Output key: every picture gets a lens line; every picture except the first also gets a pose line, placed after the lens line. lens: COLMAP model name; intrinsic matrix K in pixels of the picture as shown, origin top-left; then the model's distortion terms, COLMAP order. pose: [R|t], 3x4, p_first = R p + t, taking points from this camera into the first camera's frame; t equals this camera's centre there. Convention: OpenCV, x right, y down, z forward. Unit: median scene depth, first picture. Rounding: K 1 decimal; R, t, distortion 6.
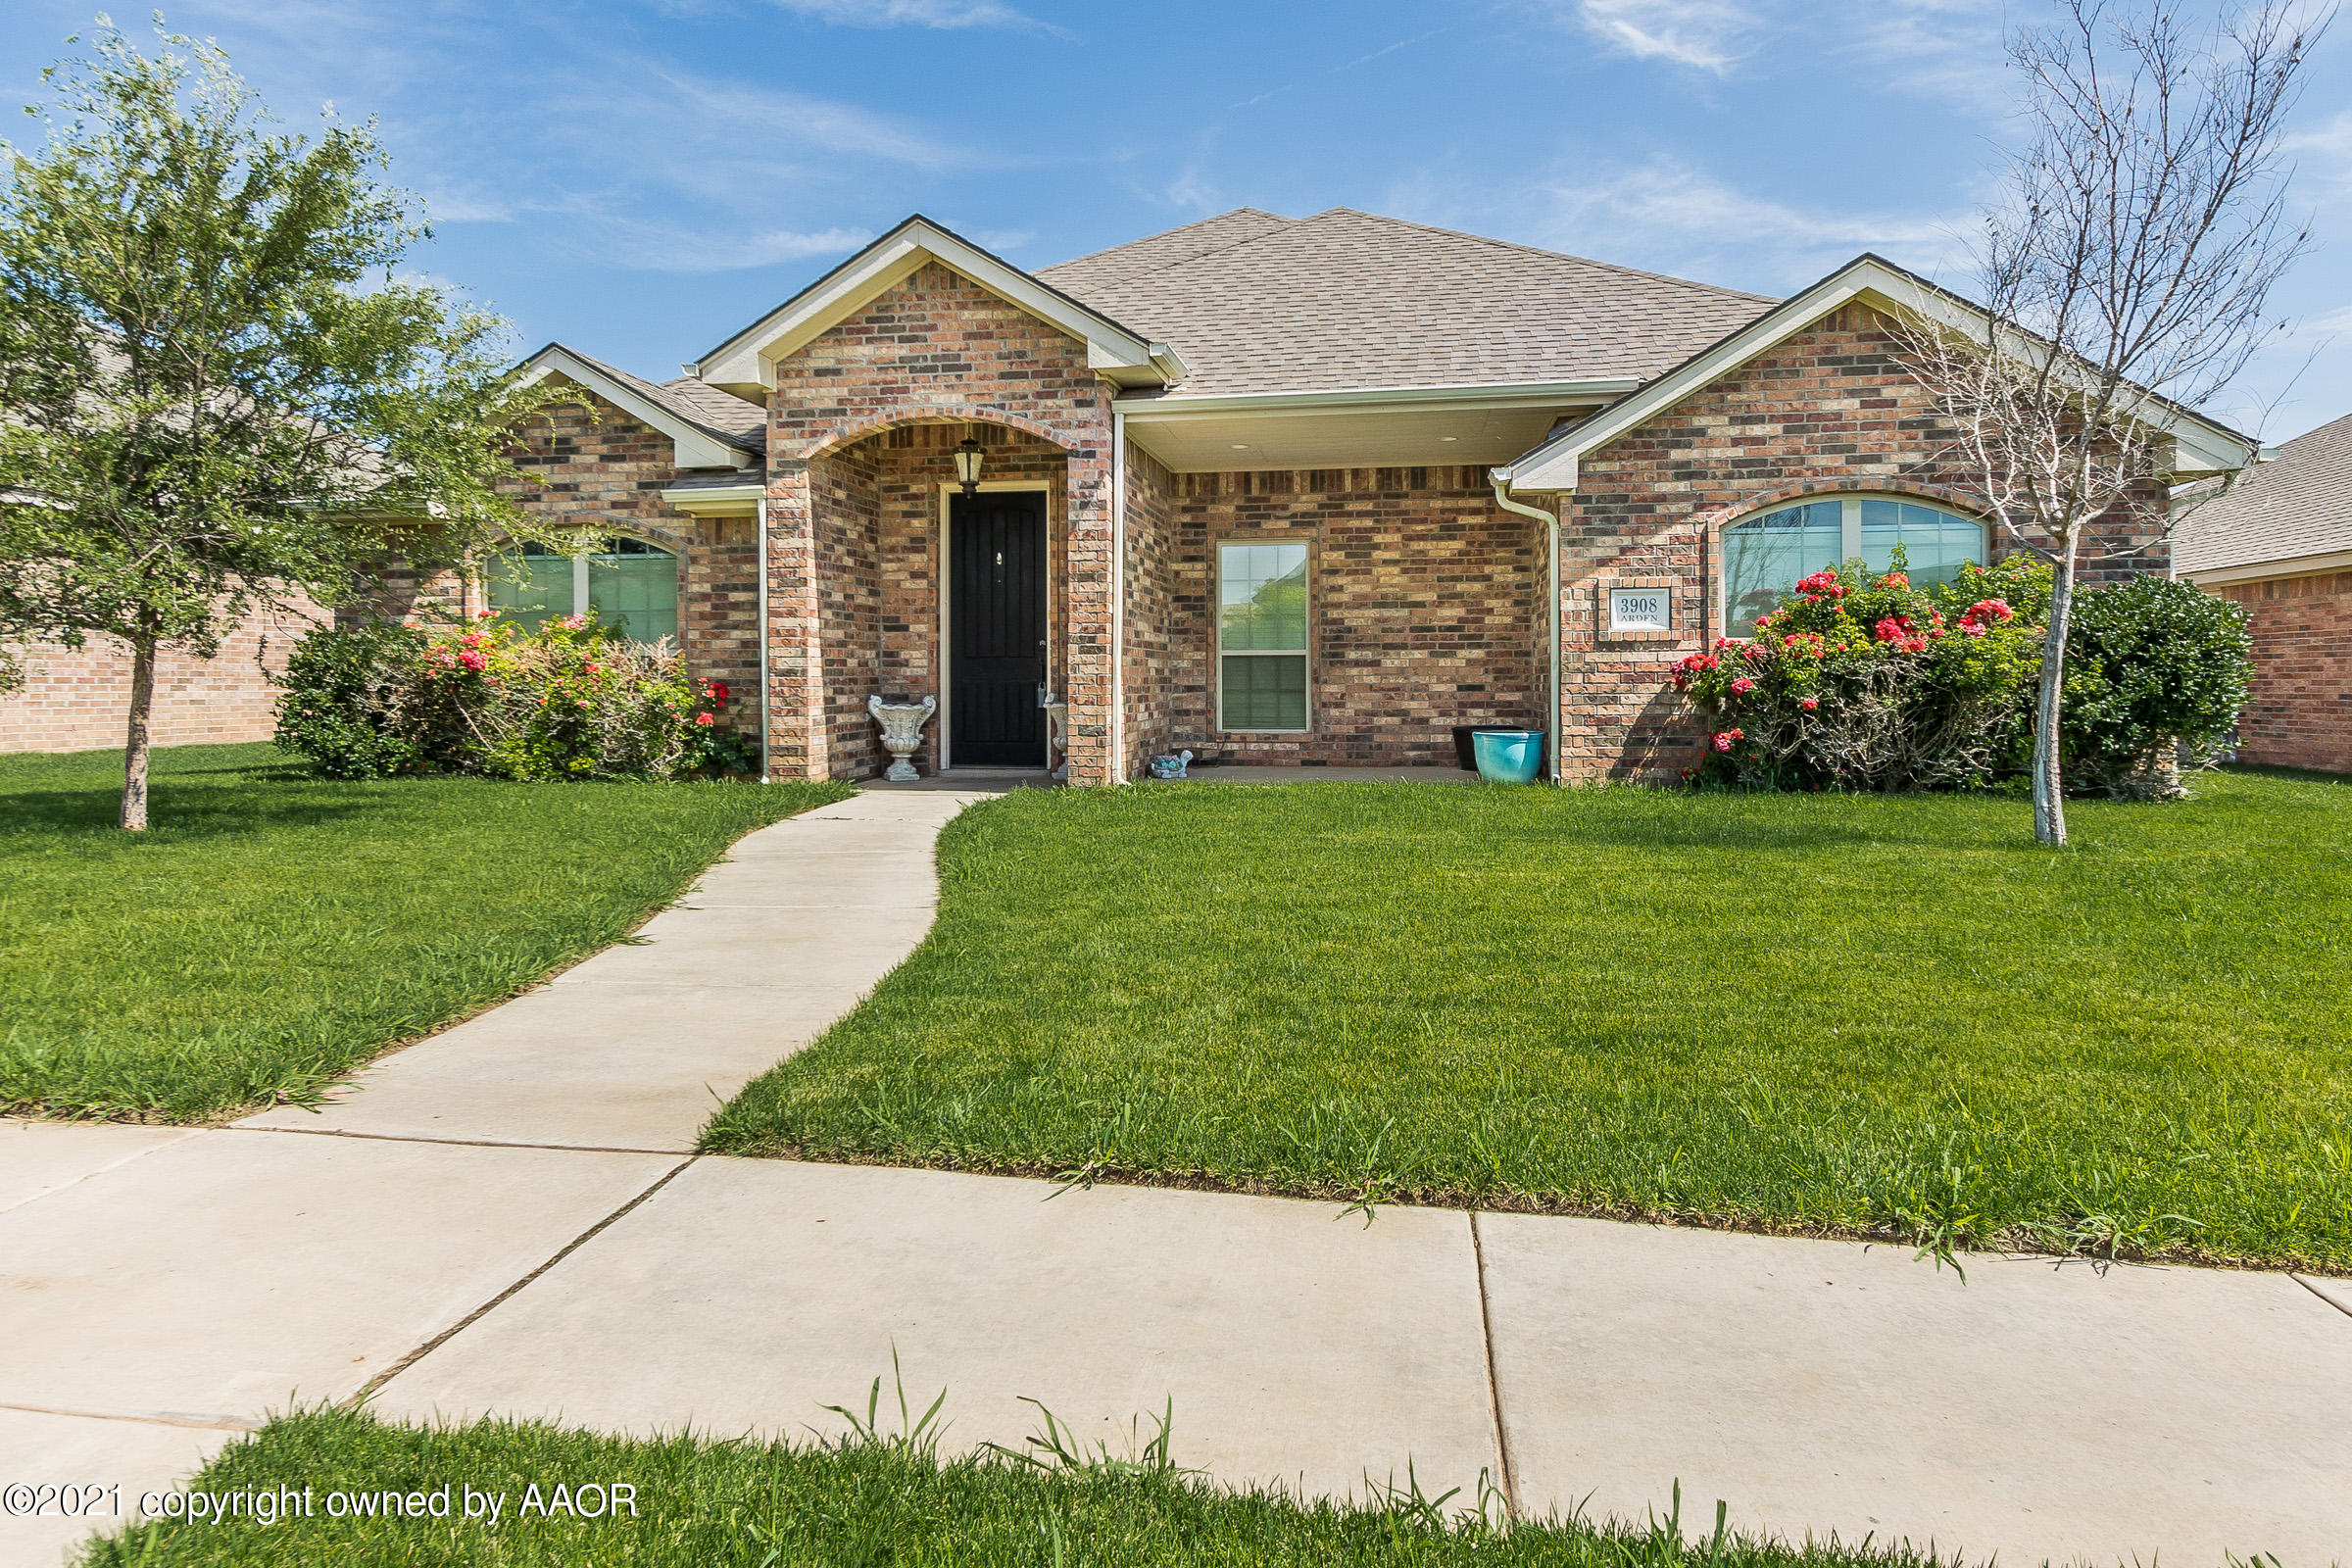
lens RADIAL K [[1395.8, 0, 1181.7], [0, 1395.8, 694.1], [0, 0, 1]] dist [0.000060, -0.000797]
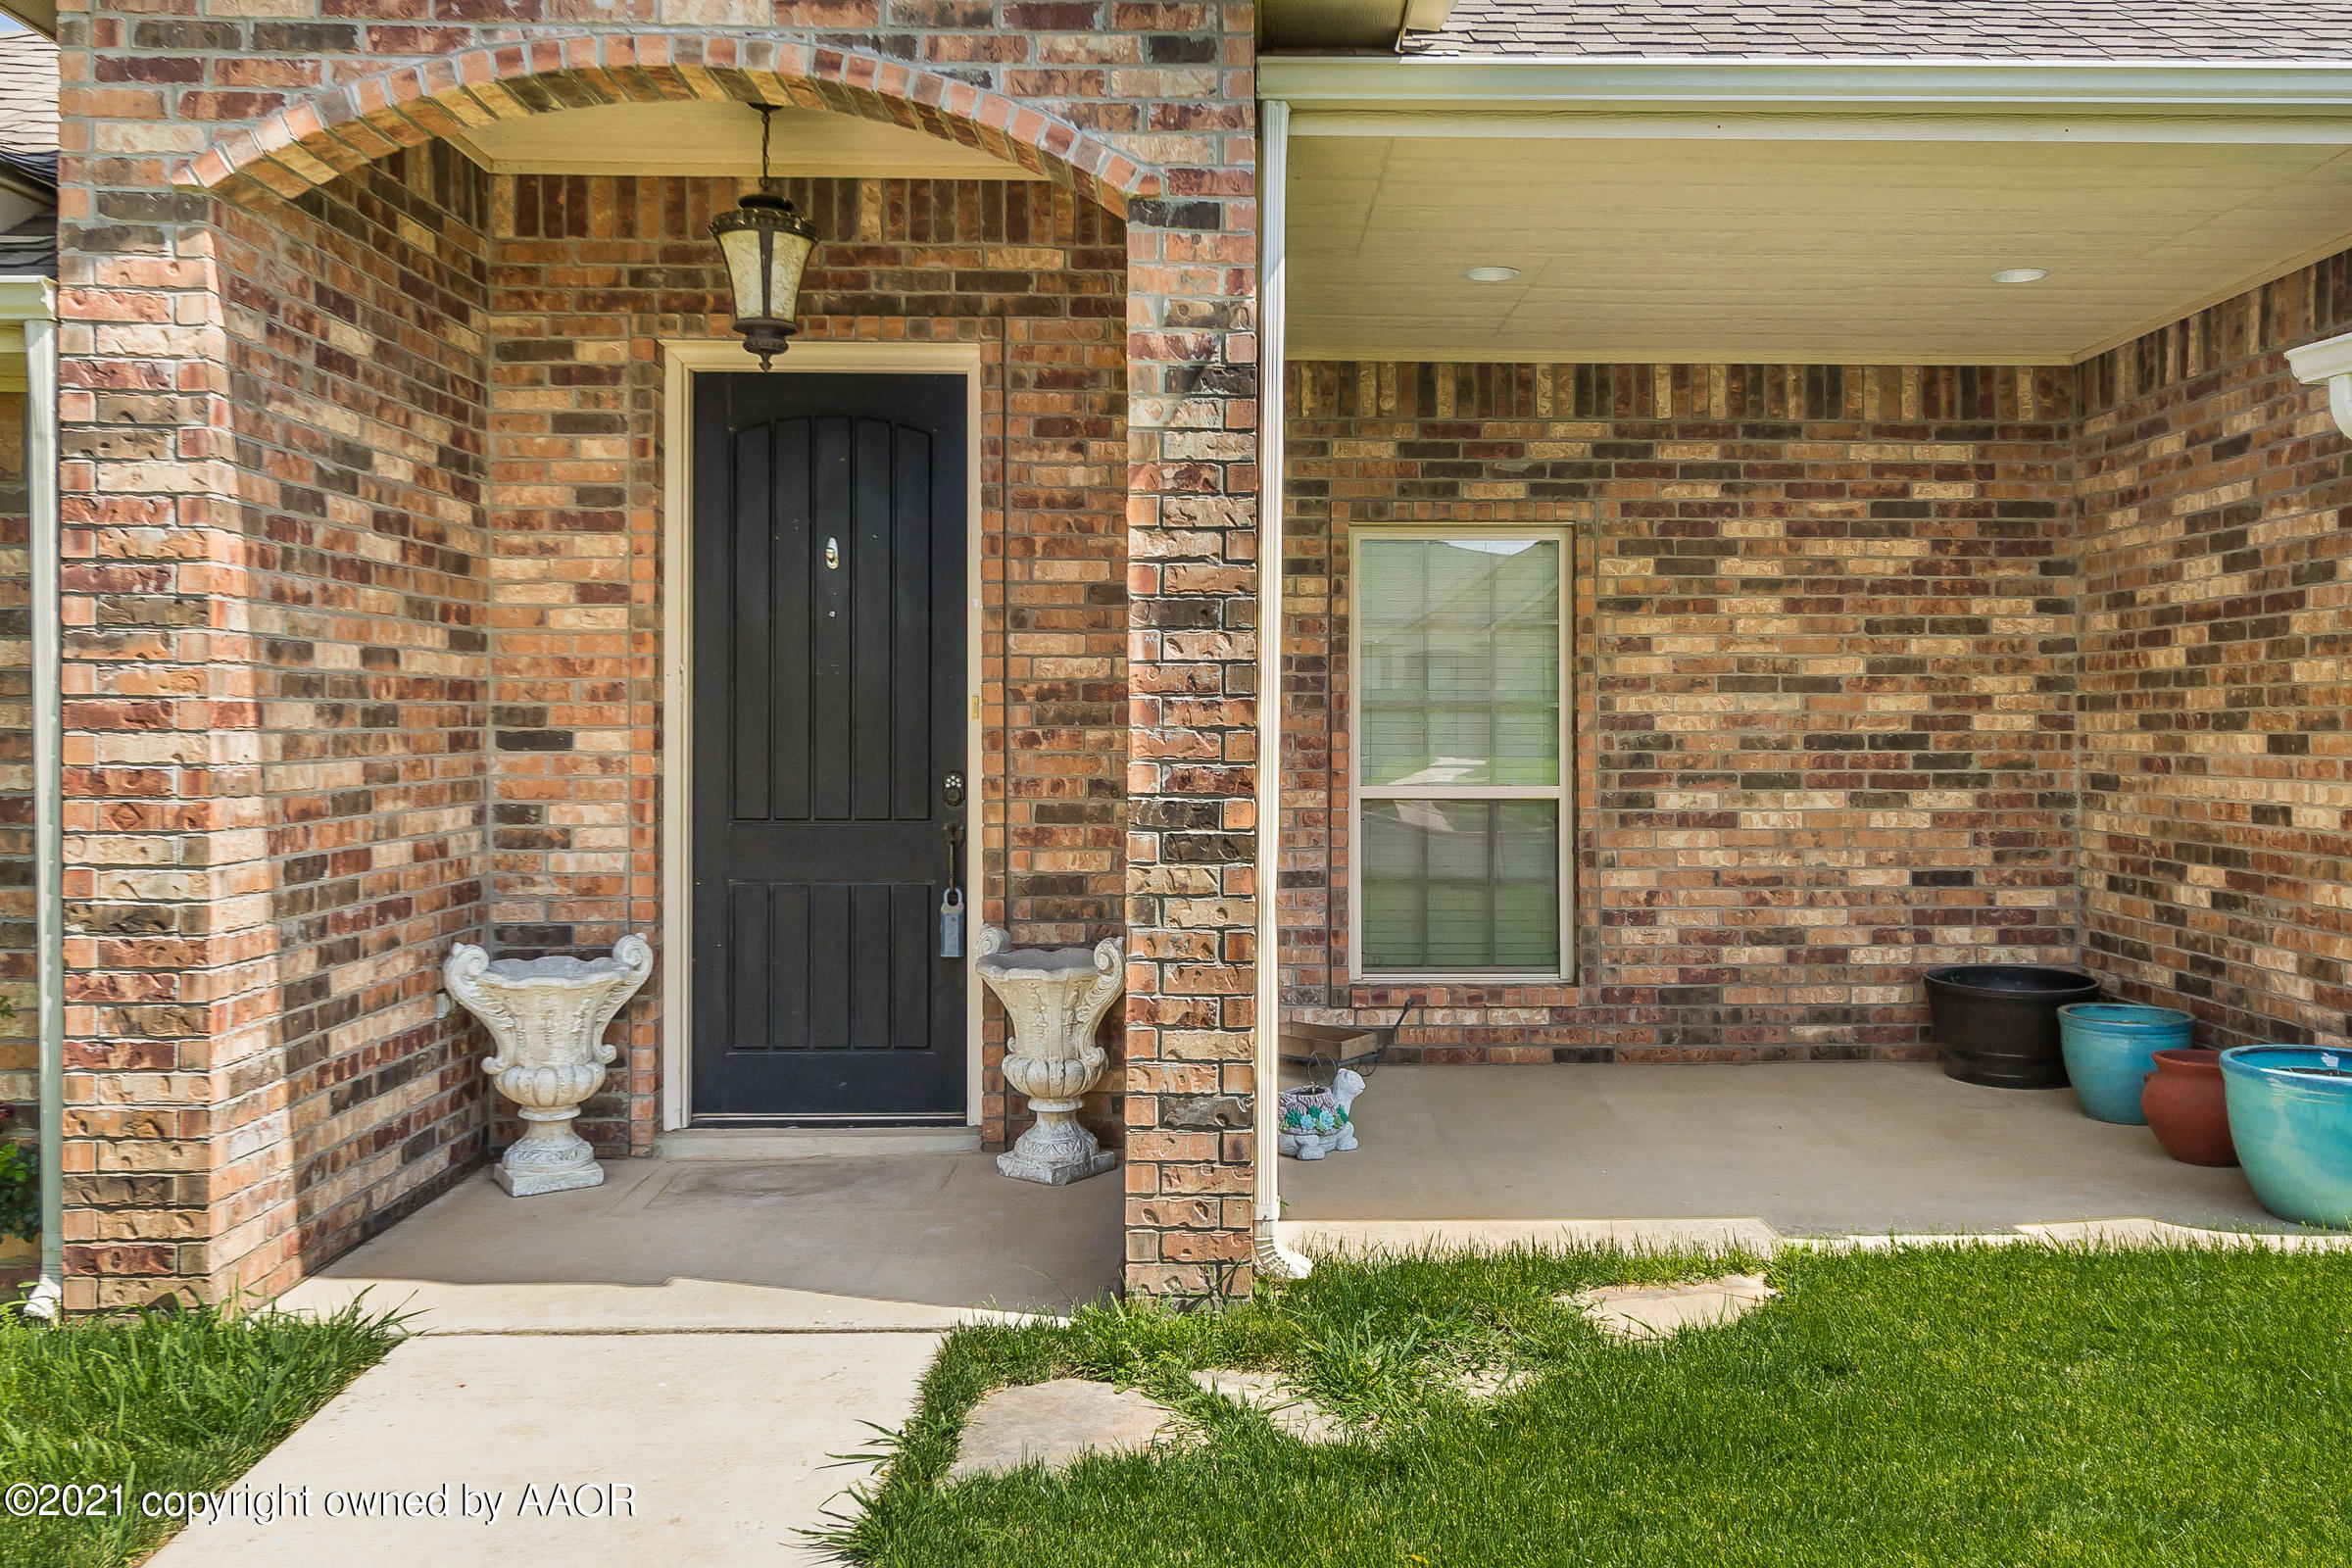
lens RADIAL K [[1594.2, 0, 1214.8], [0, 1594.2, 729.7], [0, 0, 1]] dist [0.005220, -0.000354]
pose [[0.980803, 0.003363, 0.194974, -0.112515], [-0.002922, 0.999992, -0.002547, -0.049109], [-0.194981, 0.001929, 0.980805, 0.560811]]
